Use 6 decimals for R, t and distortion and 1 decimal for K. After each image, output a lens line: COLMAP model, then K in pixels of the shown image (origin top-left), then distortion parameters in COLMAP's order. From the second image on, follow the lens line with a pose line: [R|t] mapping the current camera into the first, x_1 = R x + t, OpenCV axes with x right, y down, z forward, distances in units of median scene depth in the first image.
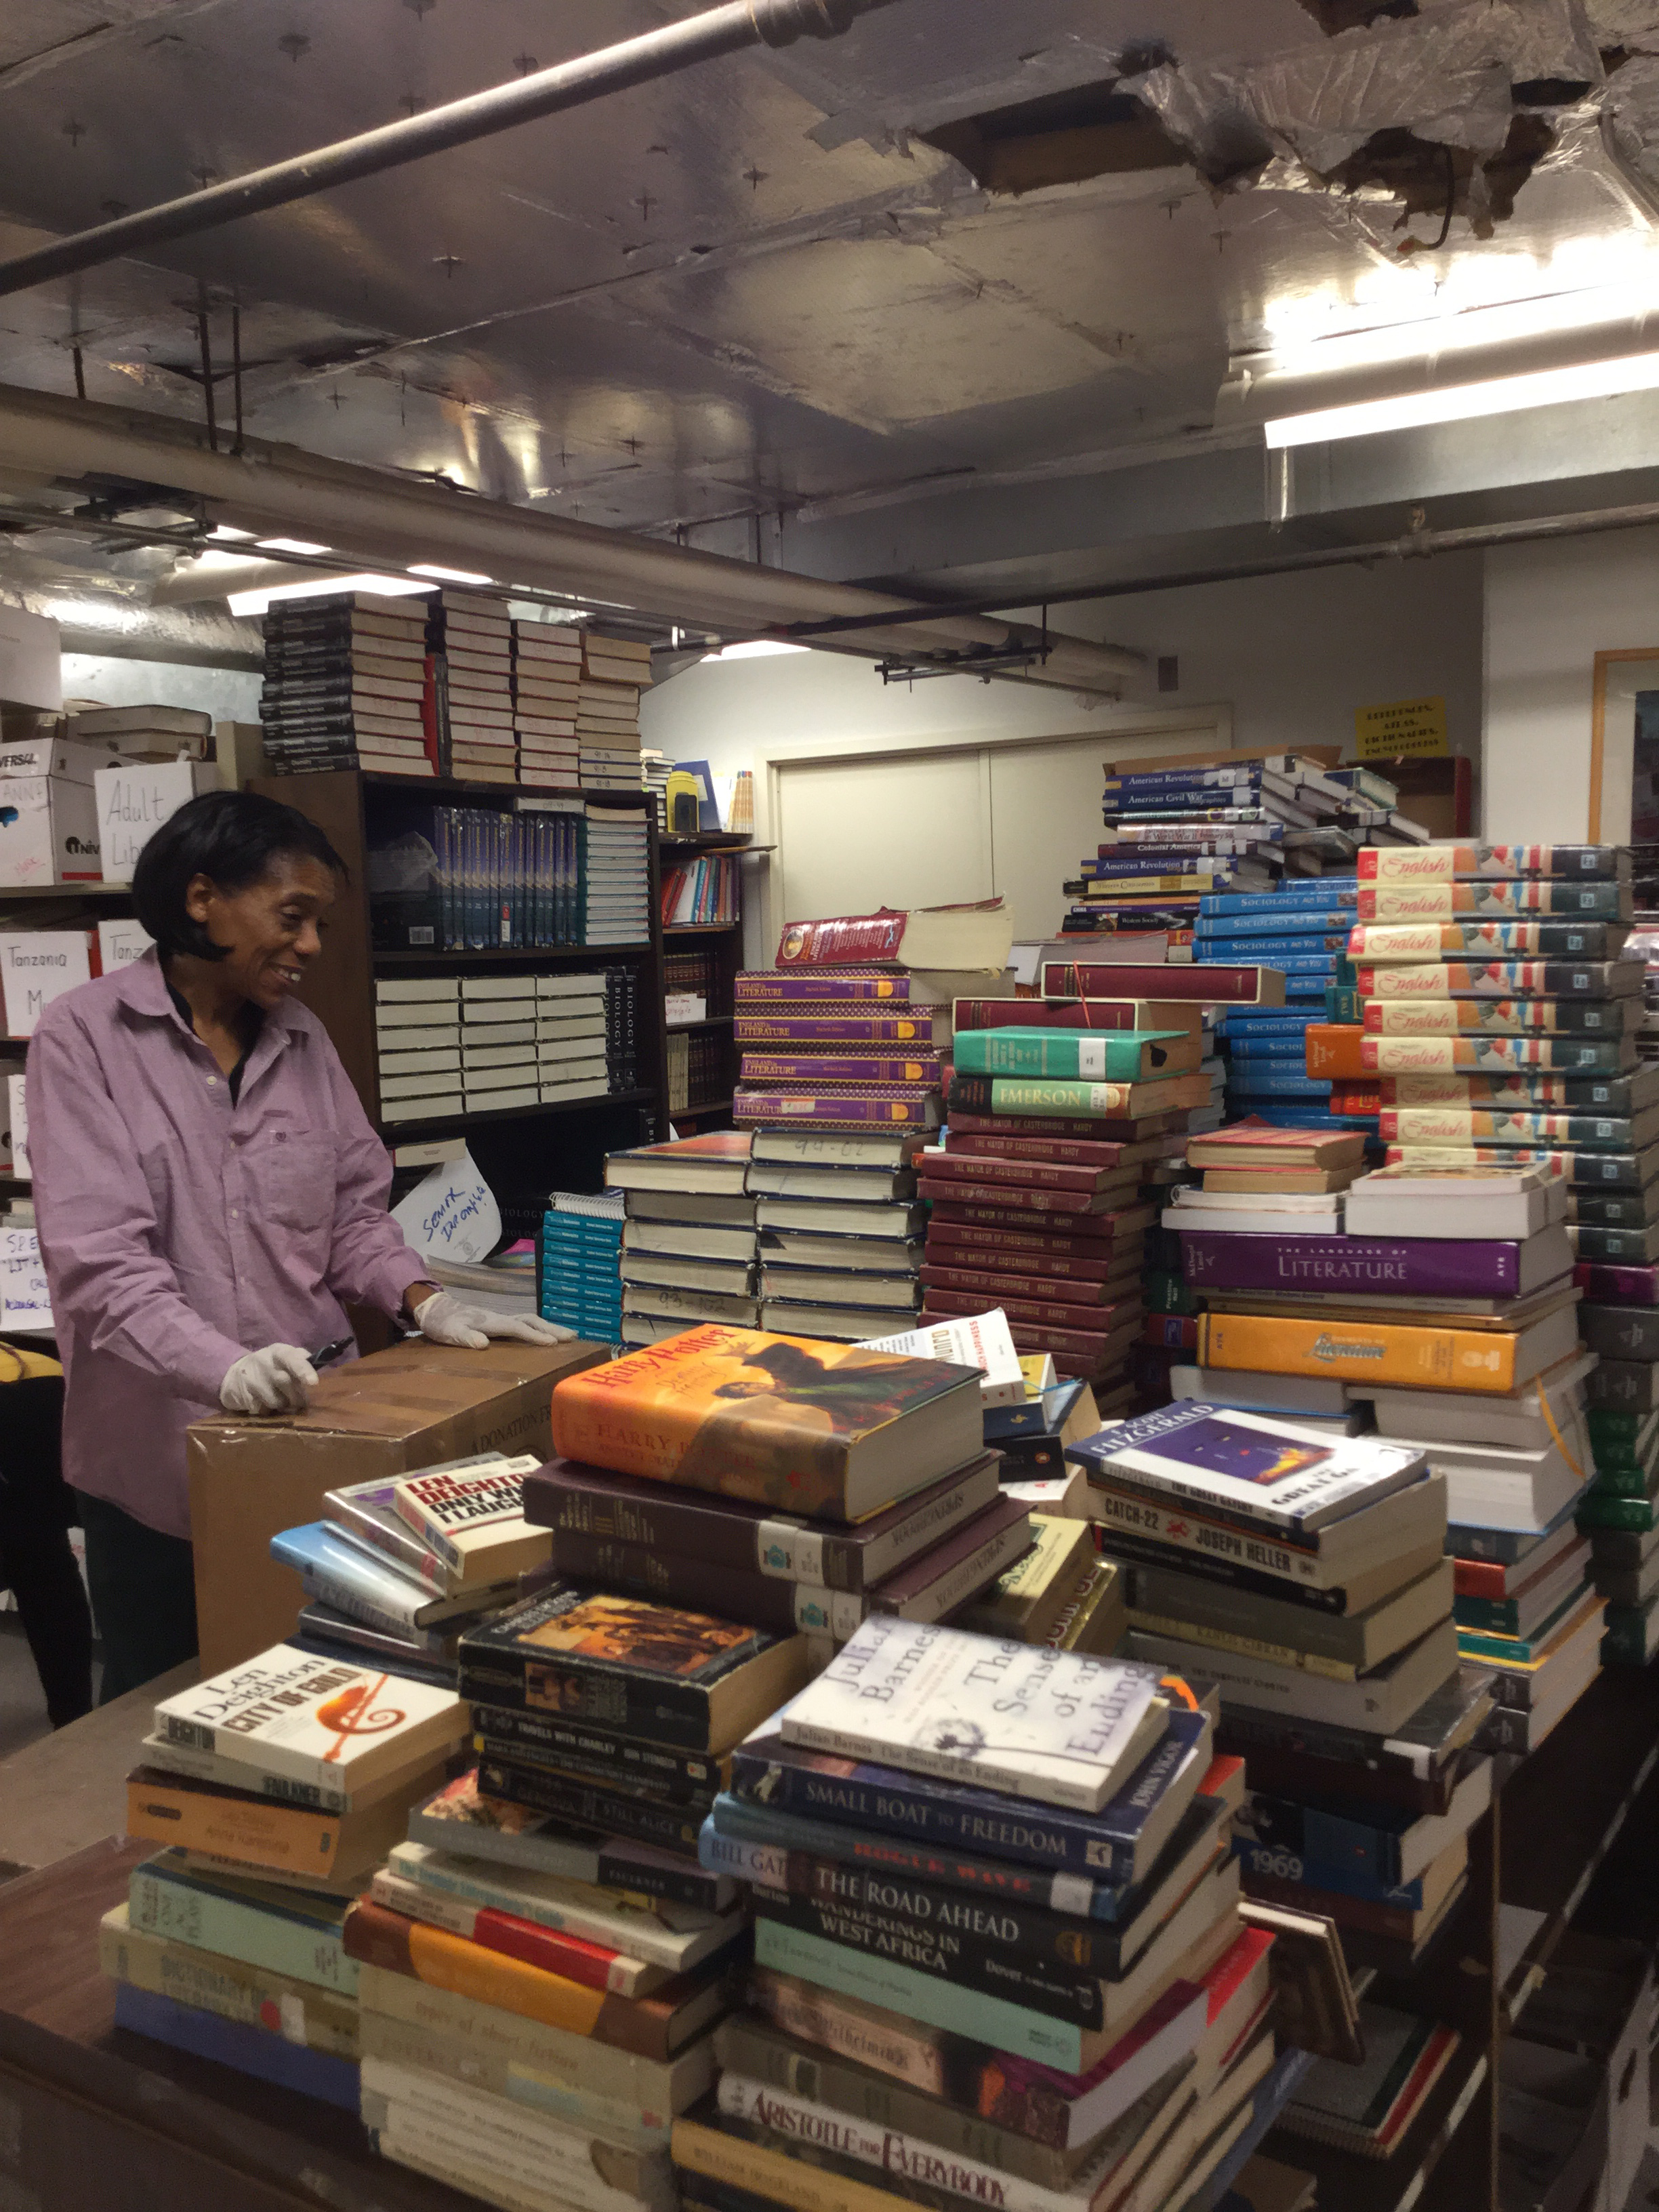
lens RADIAL K [[2009.5, 0, 829.5], [0, 2009.5, 1106.0], [0, 0, 1]] dist [0.008655, -0.074301]
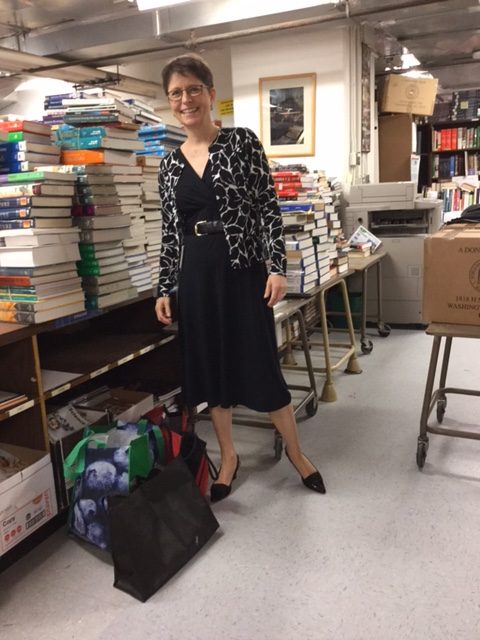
lens RADIAL K [[581.4, 0, 240.0], [0, 581.4, 320.0], [0, 0, 1]] dist [0.008655, -0.074301]
pose [[0.991388, -0.039277, 0.124926, 0.202232], [0.022293, 0.990656, 0.134554, 0.057643], [-0.129044, -0.130610, 0.983000, -0.057620]]
